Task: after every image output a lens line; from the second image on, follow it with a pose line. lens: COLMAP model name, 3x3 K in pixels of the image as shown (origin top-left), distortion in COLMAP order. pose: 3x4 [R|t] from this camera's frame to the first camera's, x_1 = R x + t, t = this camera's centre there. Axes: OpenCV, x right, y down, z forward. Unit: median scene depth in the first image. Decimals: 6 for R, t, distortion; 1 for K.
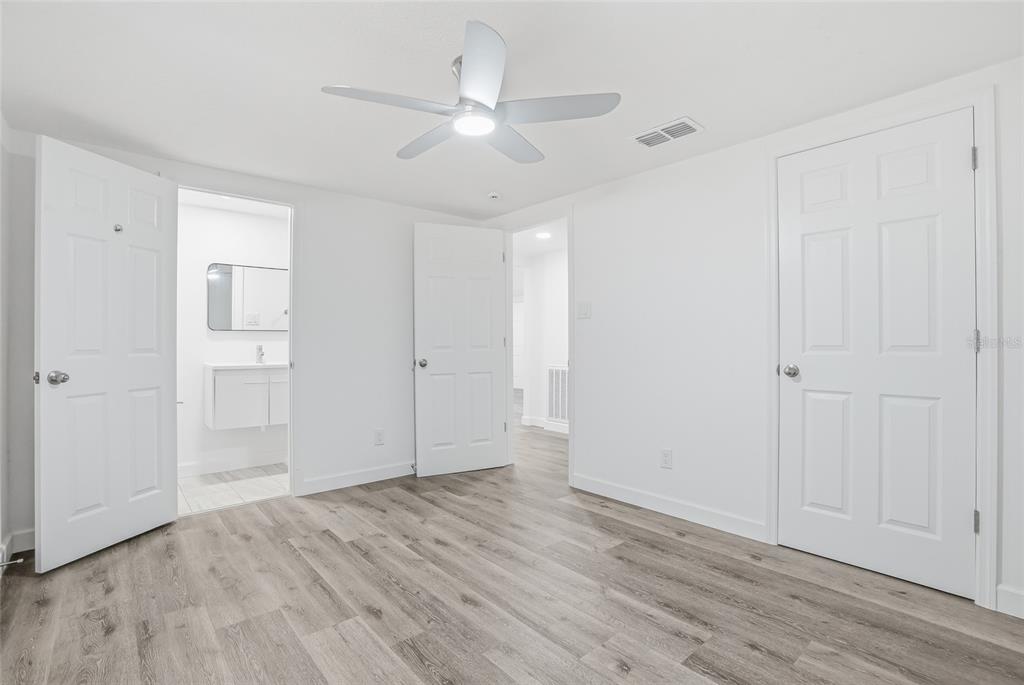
lens RADIAL K [[480.3, 0, 513.8], [0, 480.3, 339.5], [0, 0, 1]] dist [-0.066785, 0.030688]
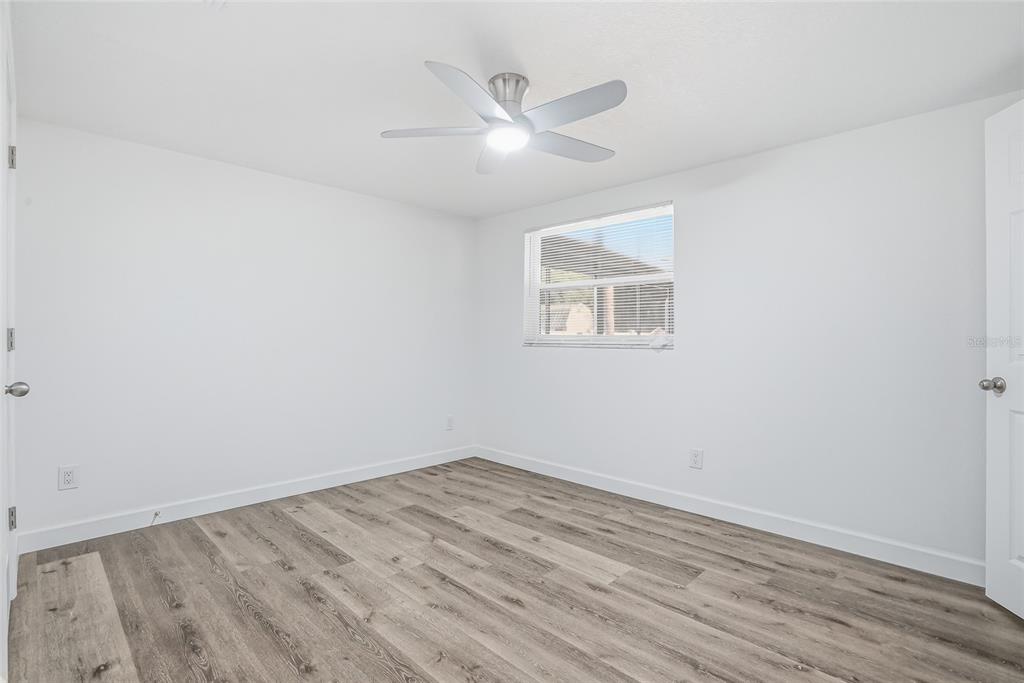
lens RADIAL K [[480.3, 0, 513.8], [0, 480.3, 338.5], [0, 0, 1]] dist [-0.066785, 0.030688]
pose [[-0.996028, -0.002846, -0.088995, -0.002834], [-0.002375, 0.999983, -0.005397, 0.002185], [0.089009, -0.005164, -0.996017, 2.025884]]
